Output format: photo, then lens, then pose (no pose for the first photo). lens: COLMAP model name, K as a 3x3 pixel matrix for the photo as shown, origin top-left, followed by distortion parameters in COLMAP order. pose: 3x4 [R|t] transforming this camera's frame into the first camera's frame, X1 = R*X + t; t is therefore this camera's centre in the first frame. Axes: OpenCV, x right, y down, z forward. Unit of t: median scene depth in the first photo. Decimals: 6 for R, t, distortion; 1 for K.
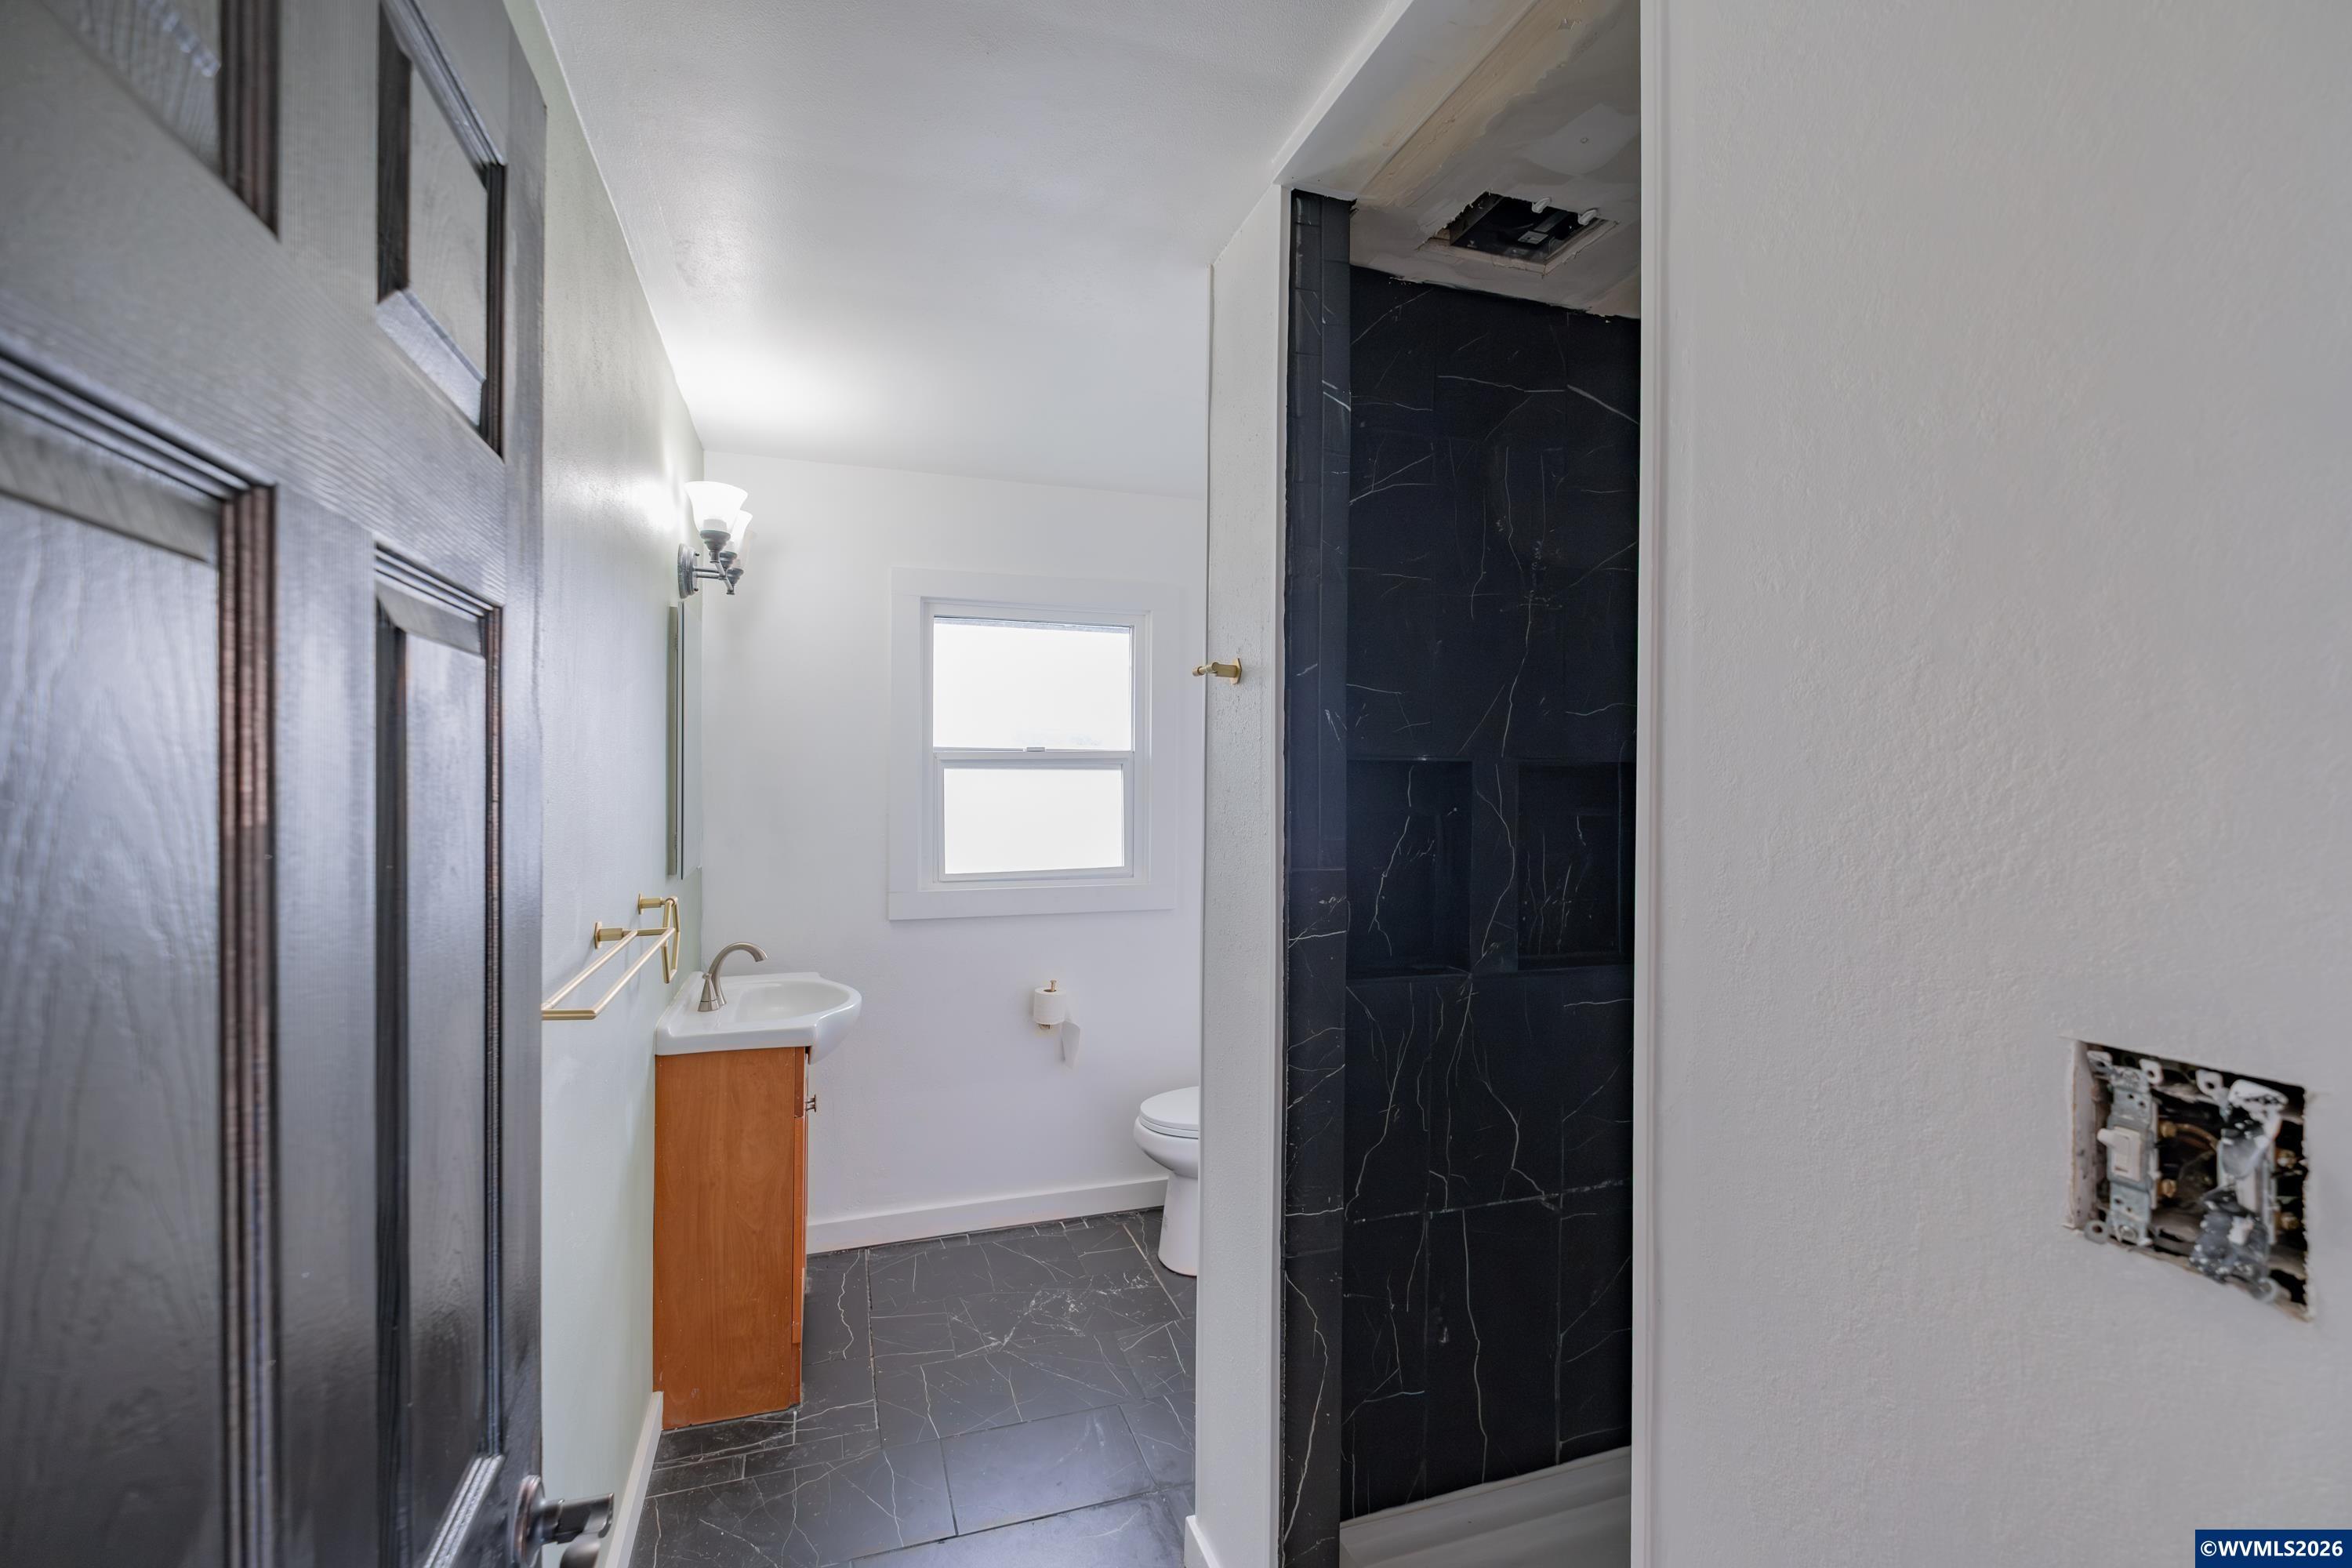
lens RADIAL K [[1023.5, 0, 1173.4], [0, 1023.5, 782.3], [0, 0, 1]] dist [0.004825, -0.002374]
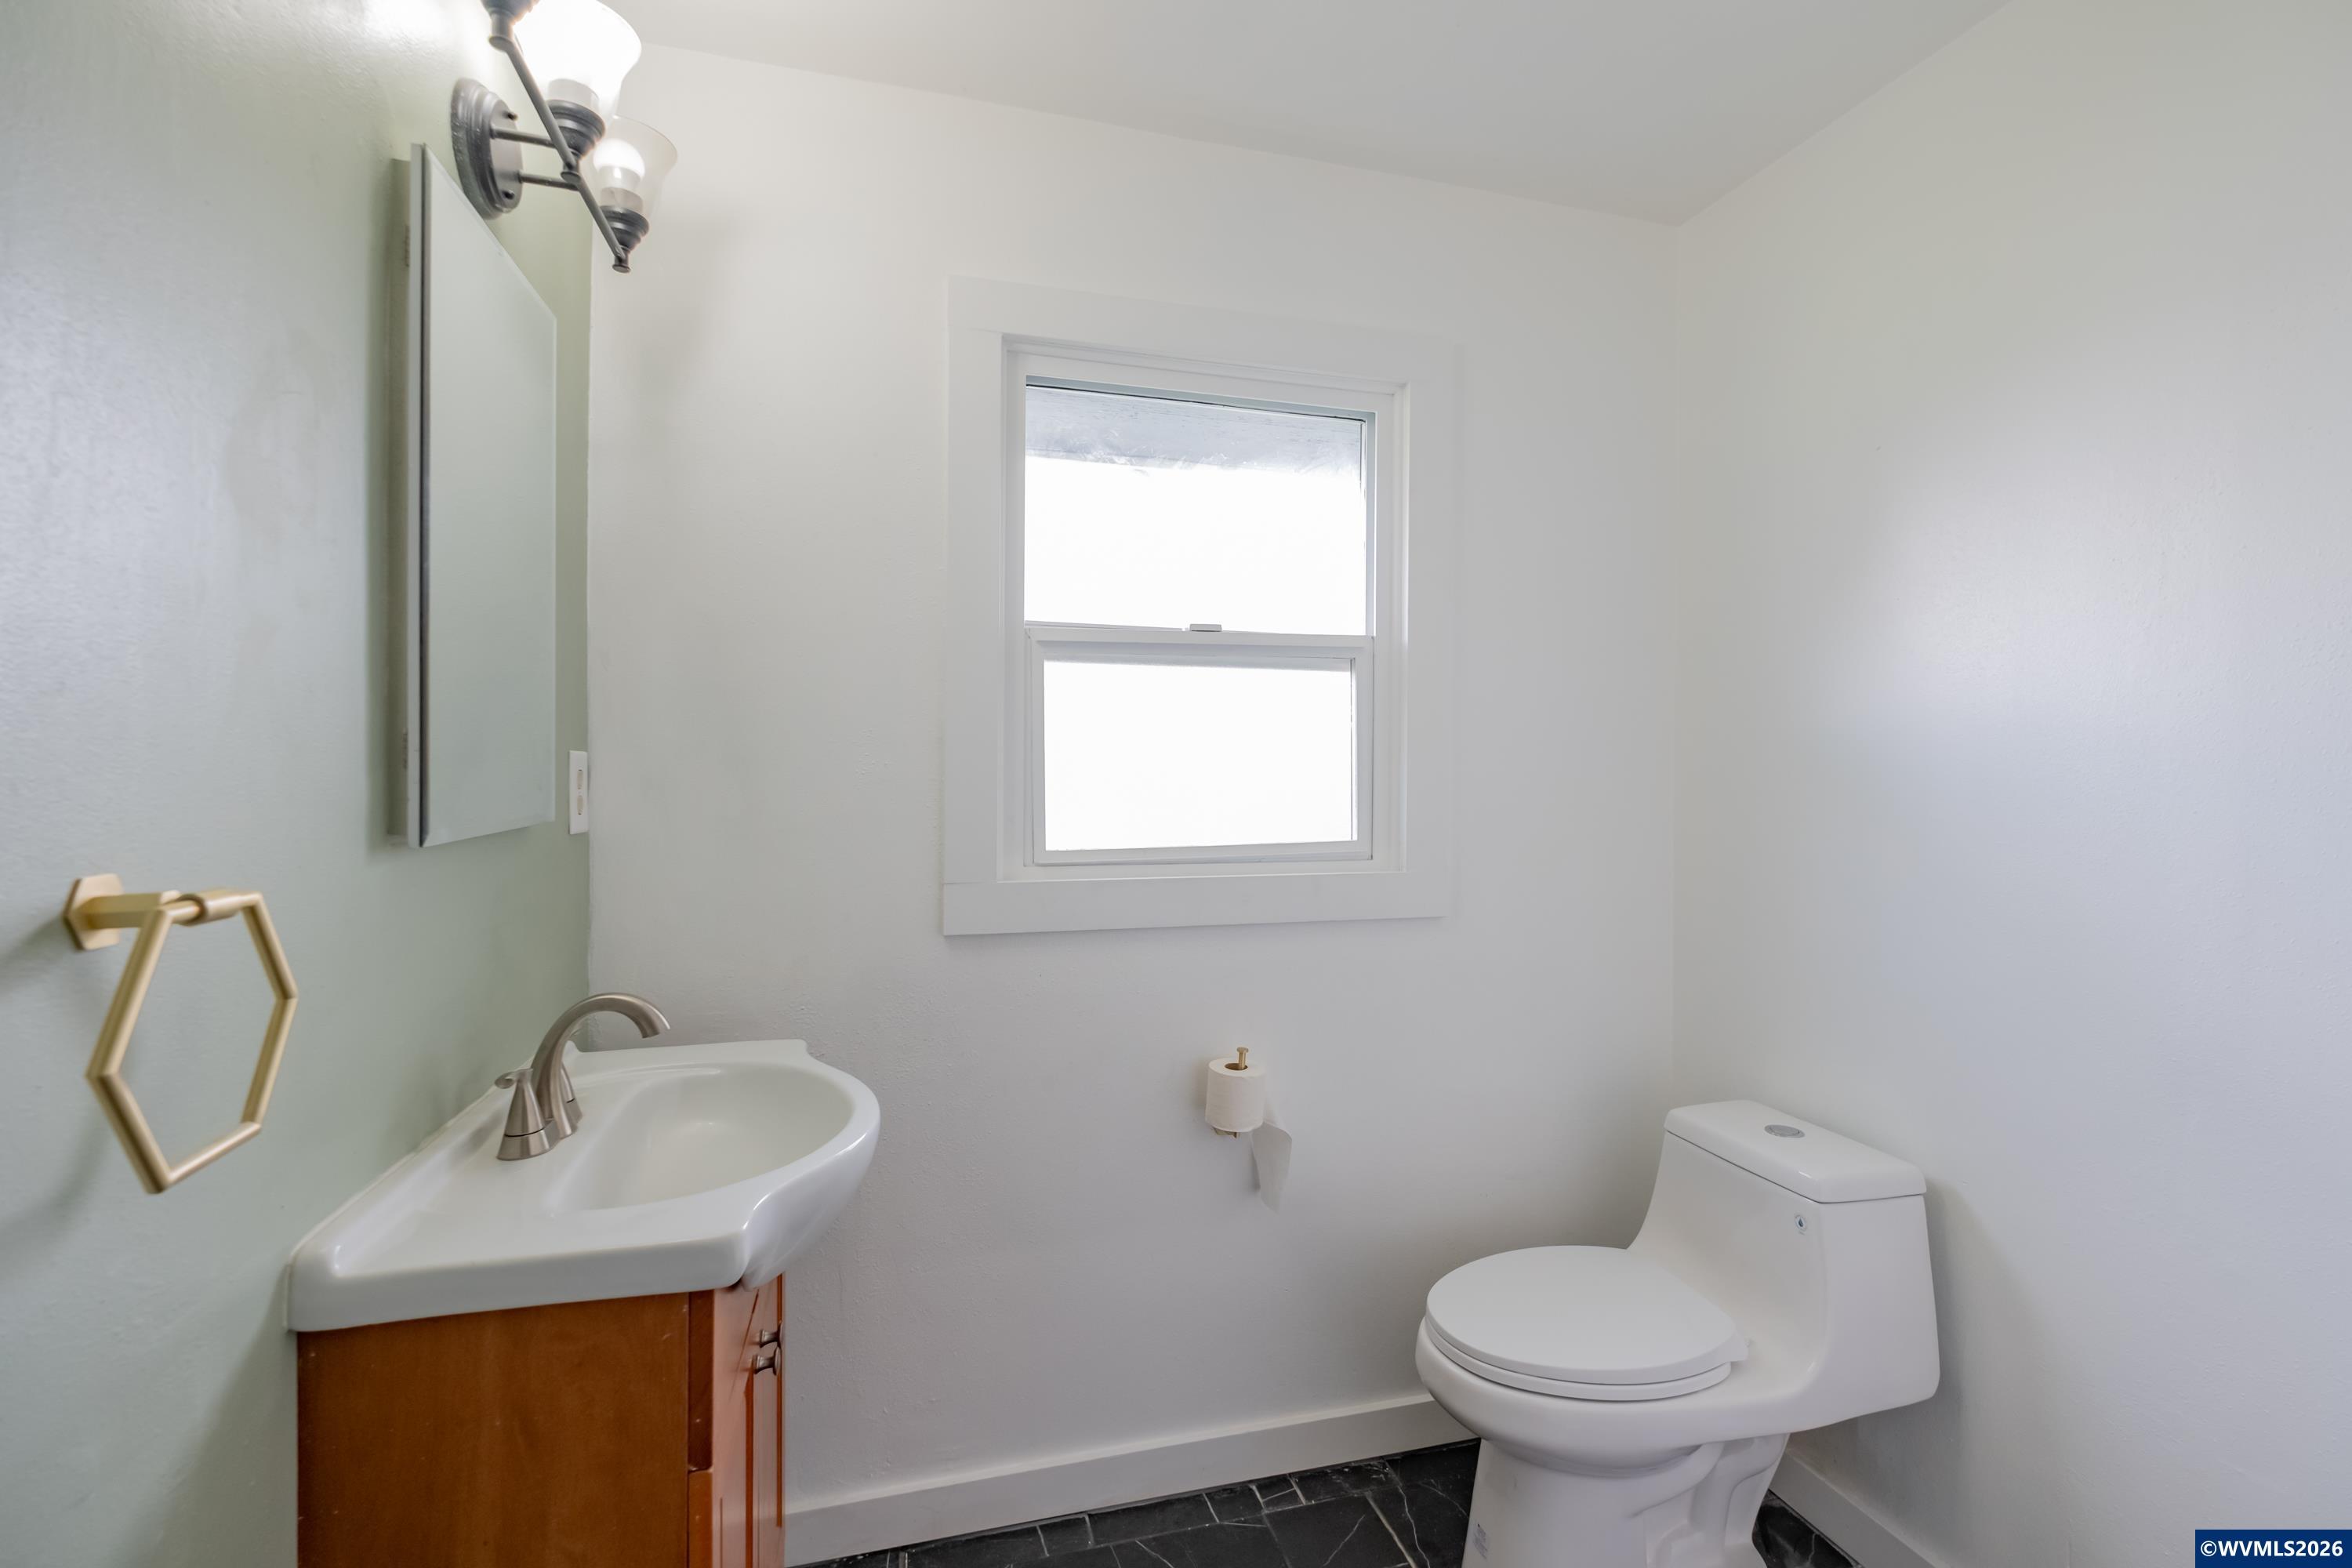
lens RADIAL K [[1023.5, 0, 1176.9], [0, 1023.5, 774.5], [0, 0, 1]] dist [0.004825, -0.002374]
pose [[0.998193, 0.001556, -0.060065, -0.120702], [-0.001429, 0.999997, 0.002165, 0.047709], [0.060068, -0.002075, 0.998192, 0.460117]]
